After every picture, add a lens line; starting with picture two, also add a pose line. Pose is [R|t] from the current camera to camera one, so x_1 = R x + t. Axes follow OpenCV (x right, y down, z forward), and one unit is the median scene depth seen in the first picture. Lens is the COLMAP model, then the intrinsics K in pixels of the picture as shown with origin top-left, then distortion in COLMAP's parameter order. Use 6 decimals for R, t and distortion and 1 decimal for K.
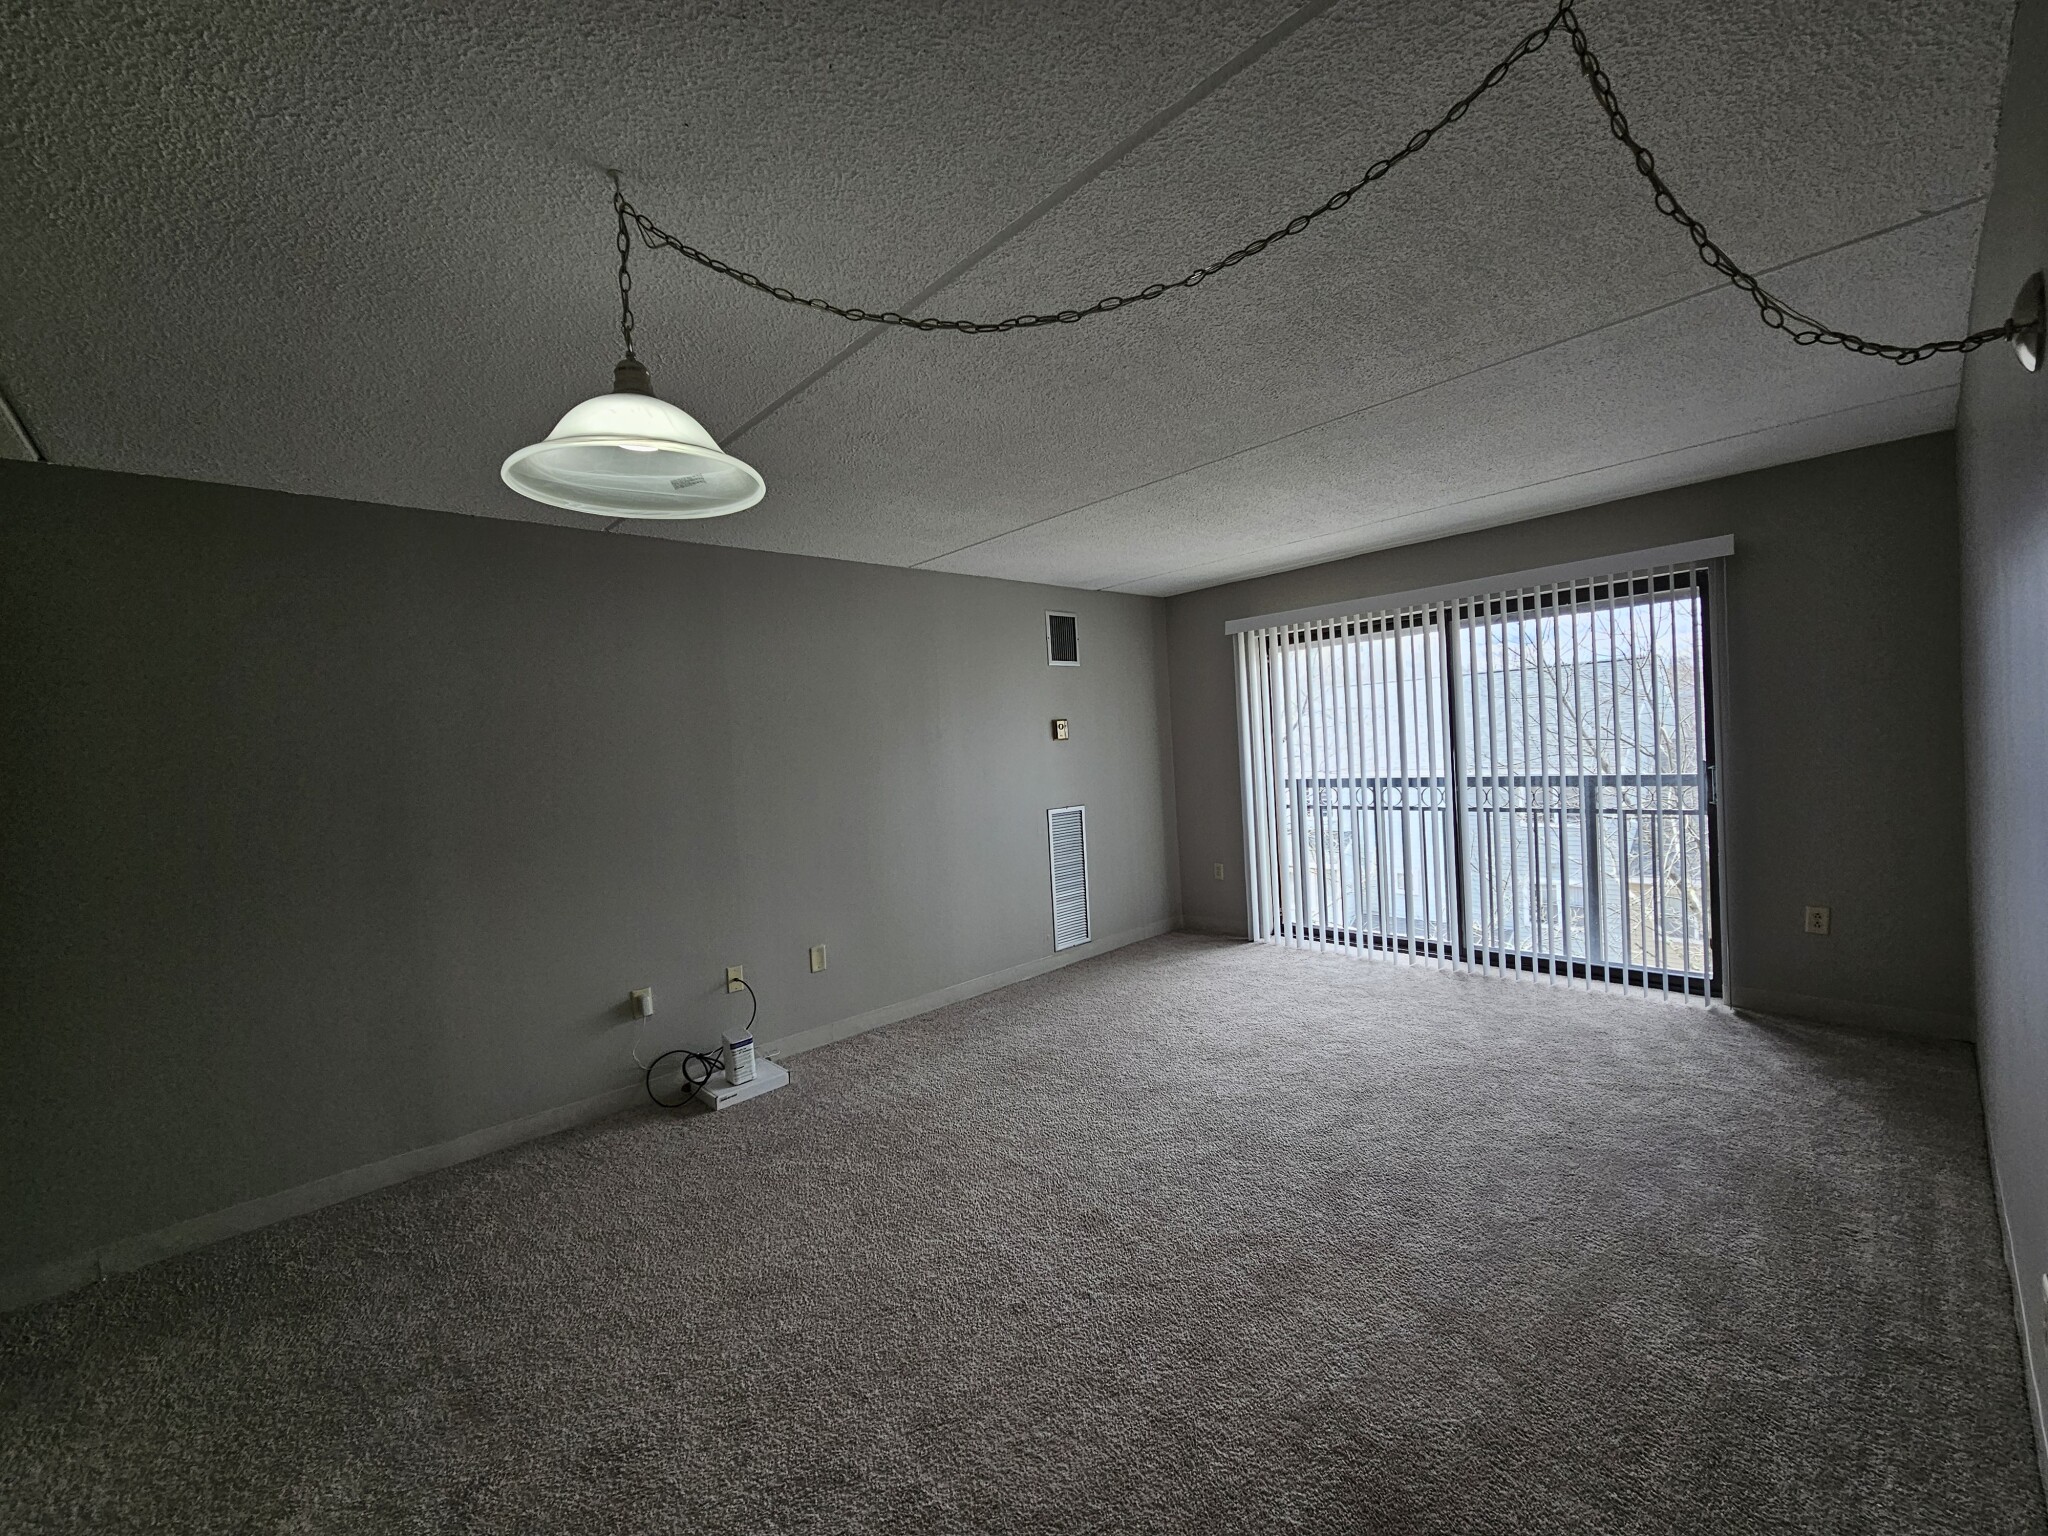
lens RADIAL K [[837.6, 0, 1026.2], [0, 837.6, 786.9], [0, 0, 1]] dist [0.004580, -0.001269]
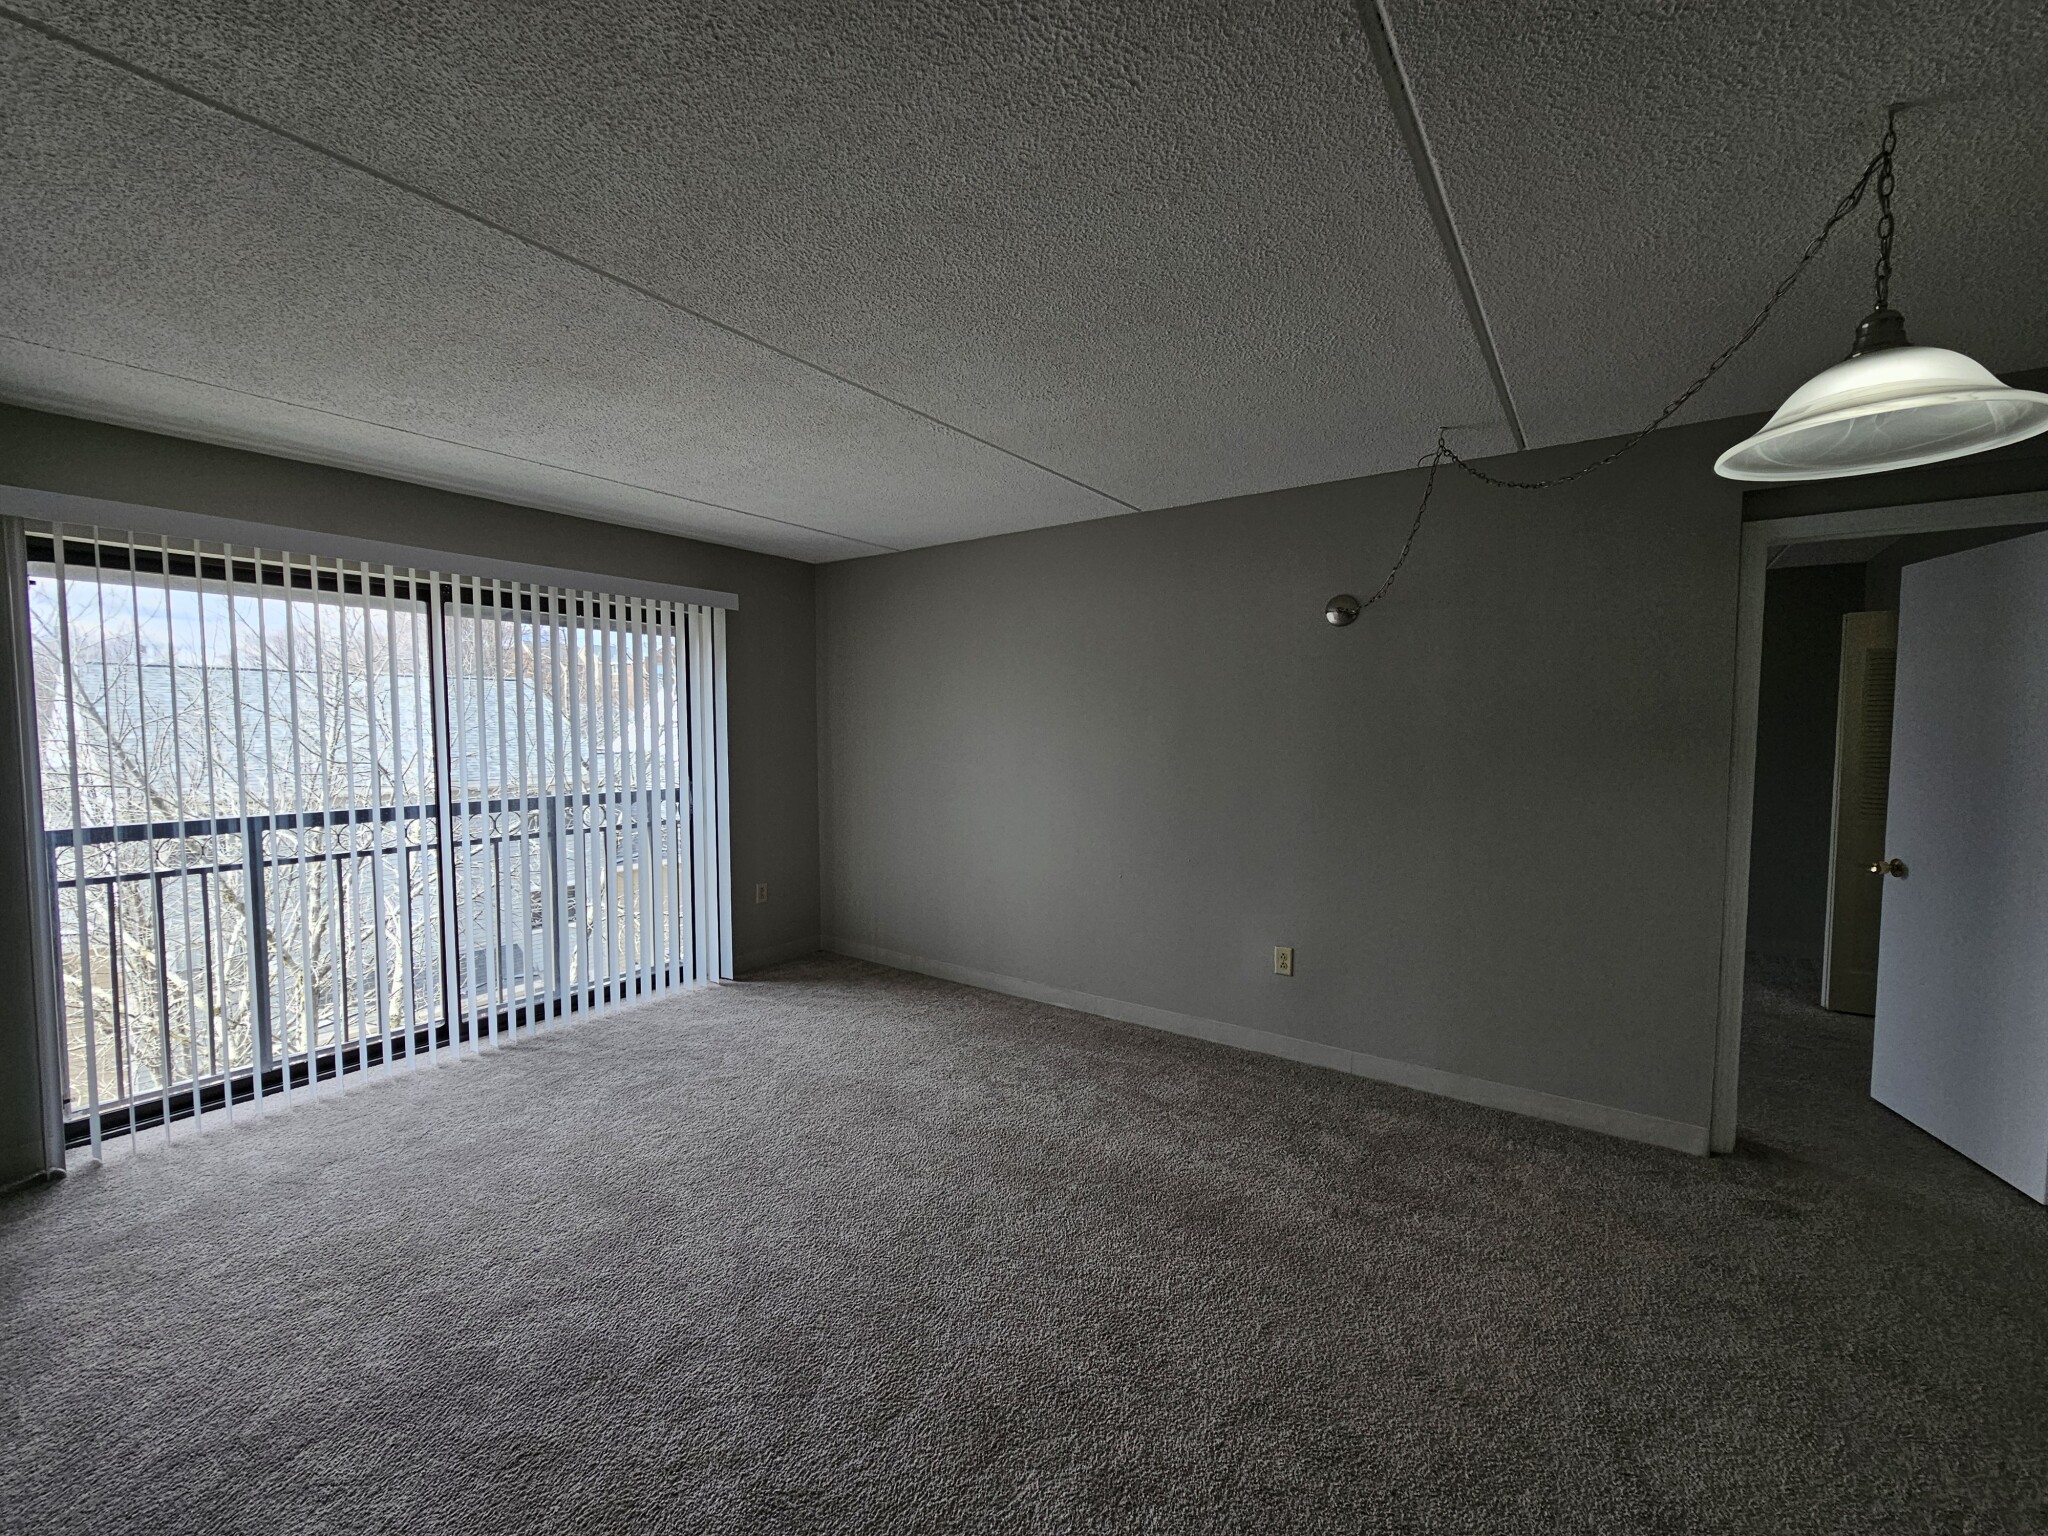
lens RADIAL K [[837.6, 0, 1012.8], [0, 837.6, 761.2], [0, 0, 1]] dist [0.004580, -0.001269]
pose [[-0.192237, 0.035860, 0.980693, -0.349630], [0.073841, 0.997028, -0.021983, 0.004785], [-0.978567, 0.068189, -0.194313, 0.648880]]
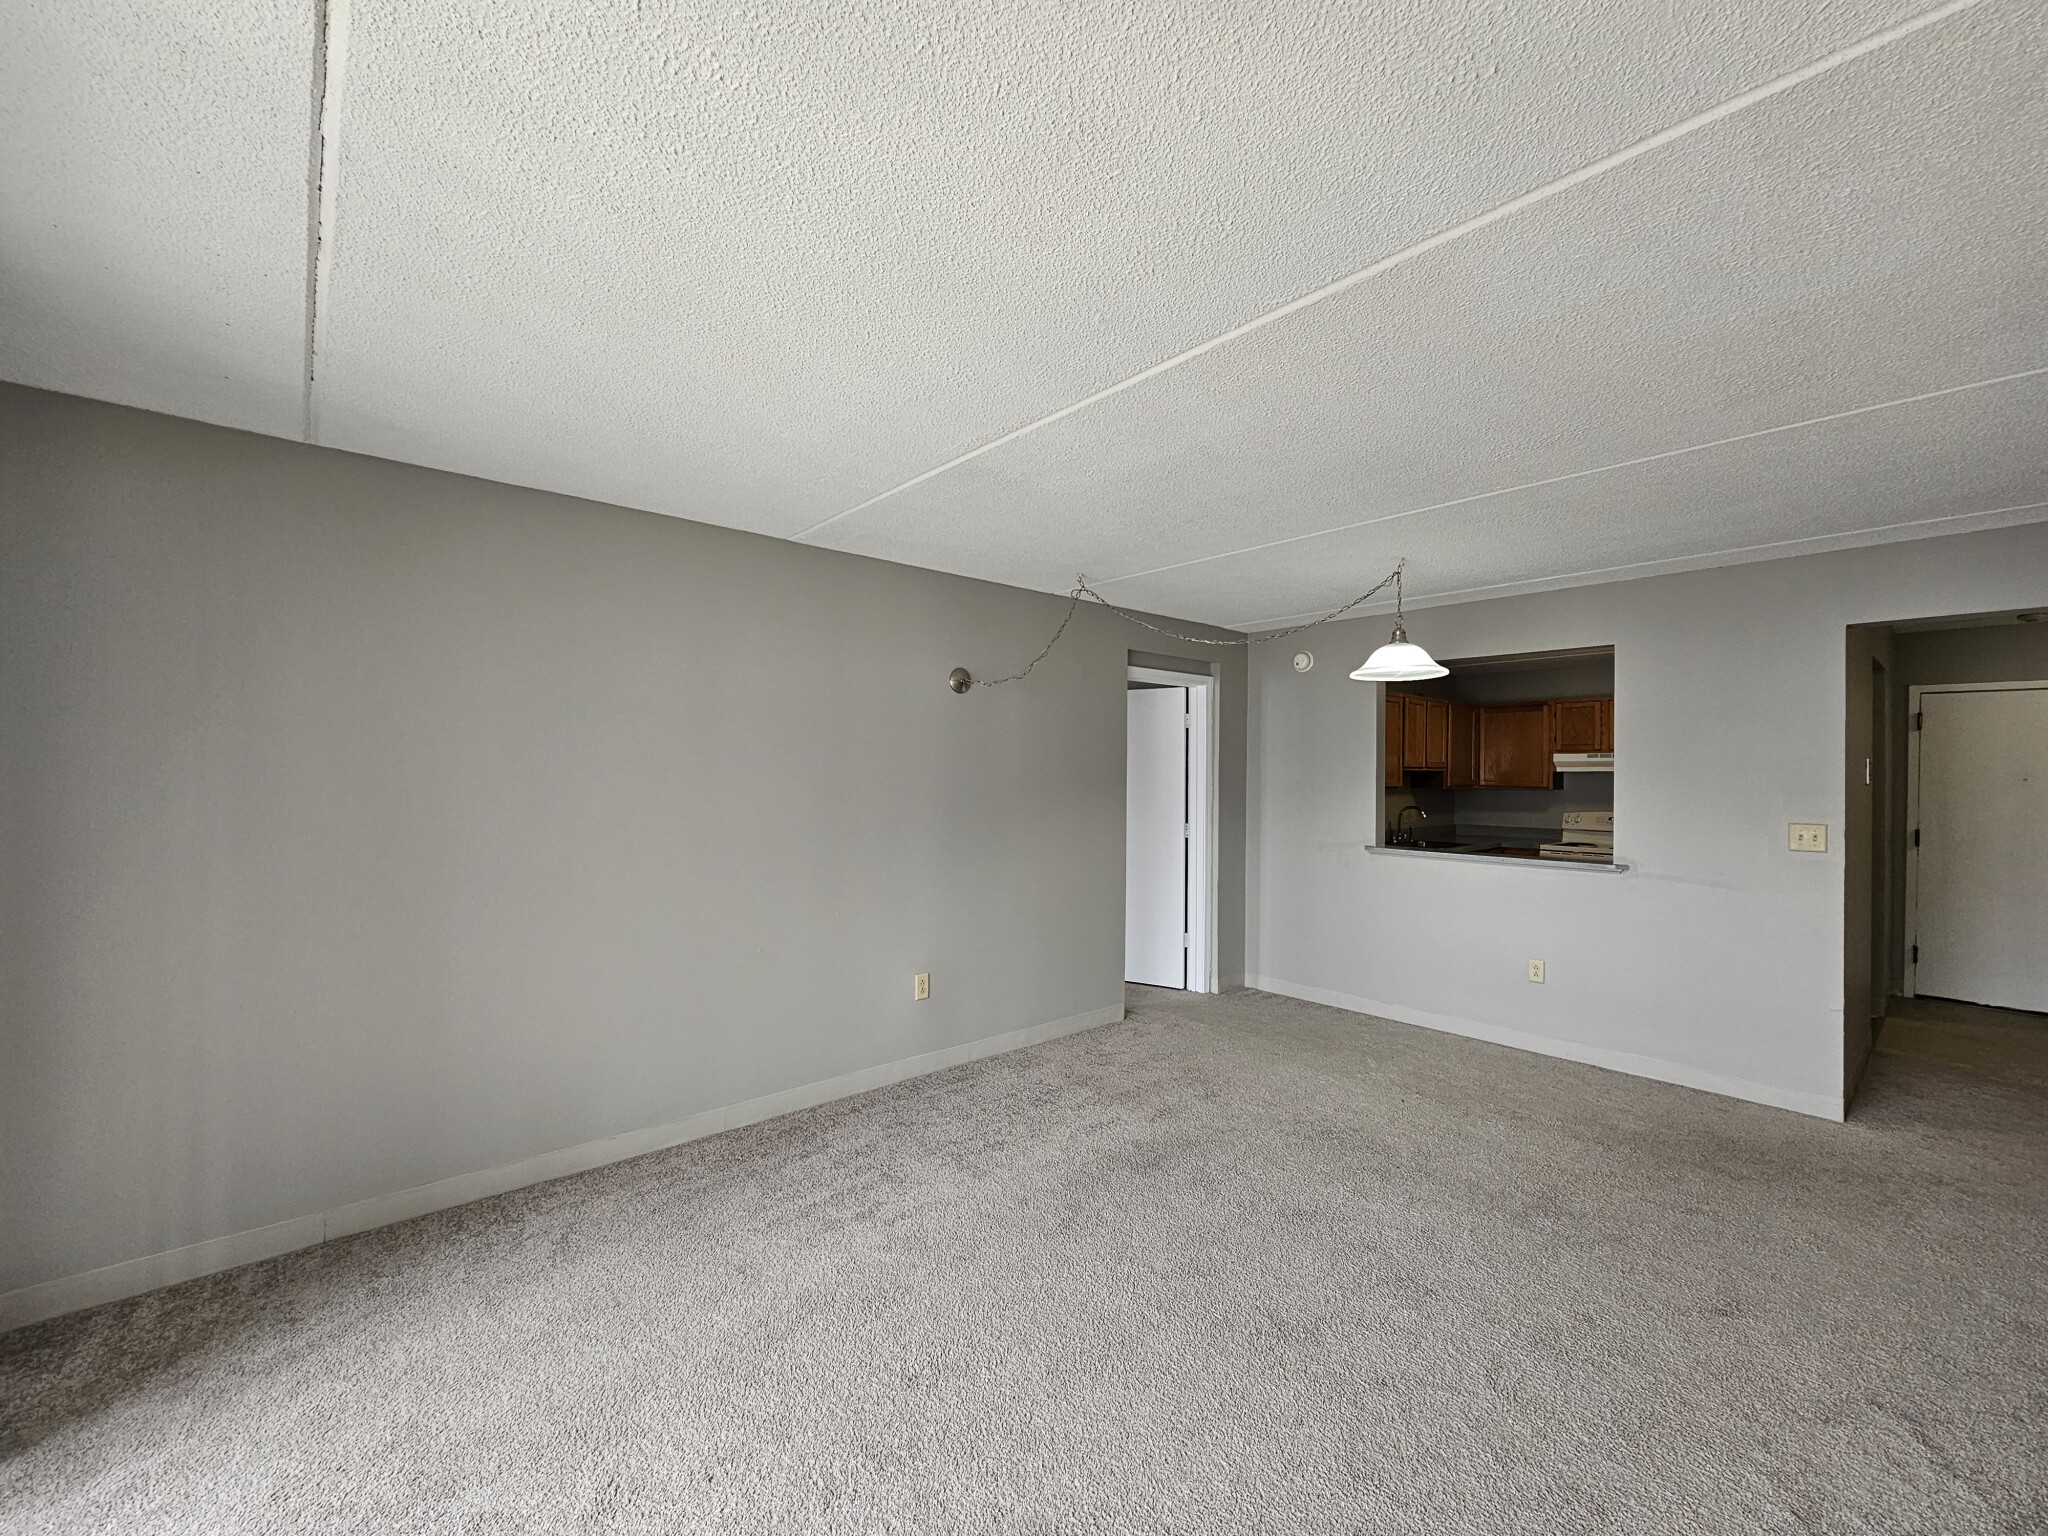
lens RADIAL K [[837.6, 0, 1014.5], [0, 837.6, 771.5], [0, 0, 1]] dist [0.004580, -0.001269]
pose [[-0.996429, 0.078226, 0.031770, 0.203672], [0.079618, 0.995800, 0.045199, -0.058018], [-0.028101, 0.047567, -0.998473, 1.090628]]
